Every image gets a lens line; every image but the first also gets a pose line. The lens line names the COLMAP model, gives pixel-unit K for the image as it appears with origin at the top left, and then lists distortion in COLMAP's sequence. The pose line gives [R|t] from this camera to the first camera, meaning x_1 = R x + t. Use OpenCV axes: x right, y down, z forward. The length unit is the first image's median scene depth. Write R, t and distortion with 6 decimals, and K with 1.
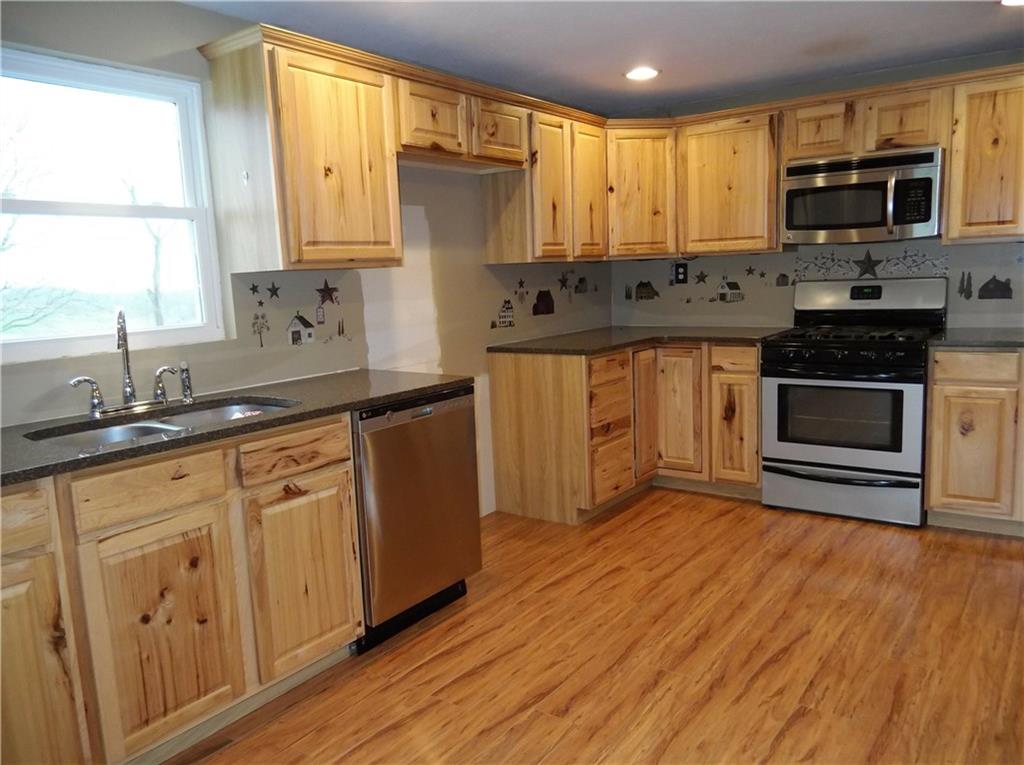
lens RADIAL K [[762.8, 0, 504.0], [0, 762.8, 382.4], [0, 0, 1]] dist [0.004711, -0.002572]
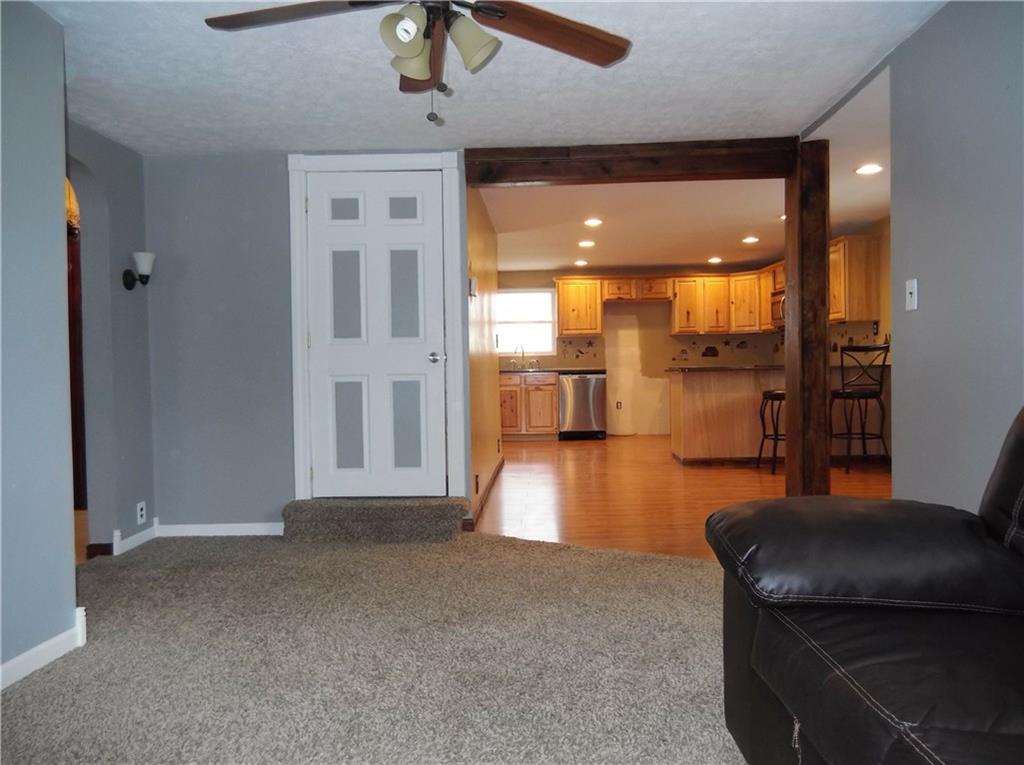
lens RADIAL K [[738.8, 0, 512.0], [0, 738.8, 382.5], [0, 0, 1]] dist [0.003078, -0.000553]
pose [[0.571930, 0.055008, -0.818456, 1.771115], [-0.125336, 0.991894, -0.020920, 0.125791], [0.810670, 0.114547, 0.574189, -0.868323]]
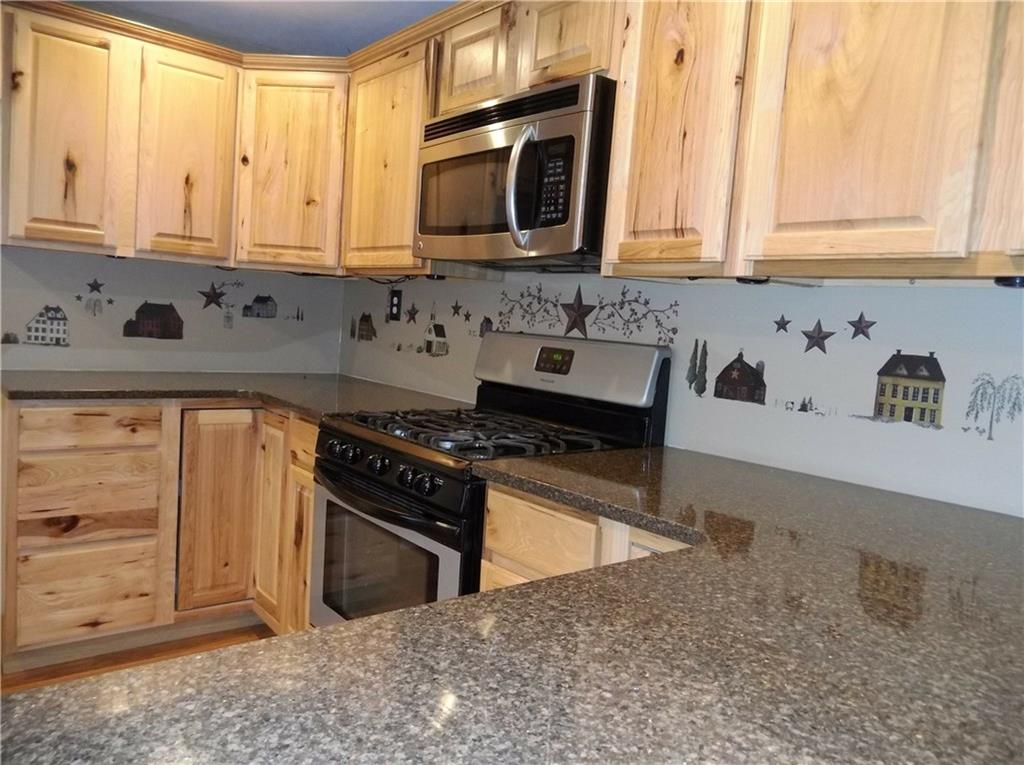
lens RADIAL K [[762.8, 0, 504.0], [0, 762.8, 382.4], [0, 0, 1]] dist [0.004711, -0.002572]
pose [[0.960285, 0.132171, -0.245730, 0.604184], [-0.147955, 0.987885, -0.046835, -0.074232], [0.236563, 0.081332, 0.968206, 0.482335]]
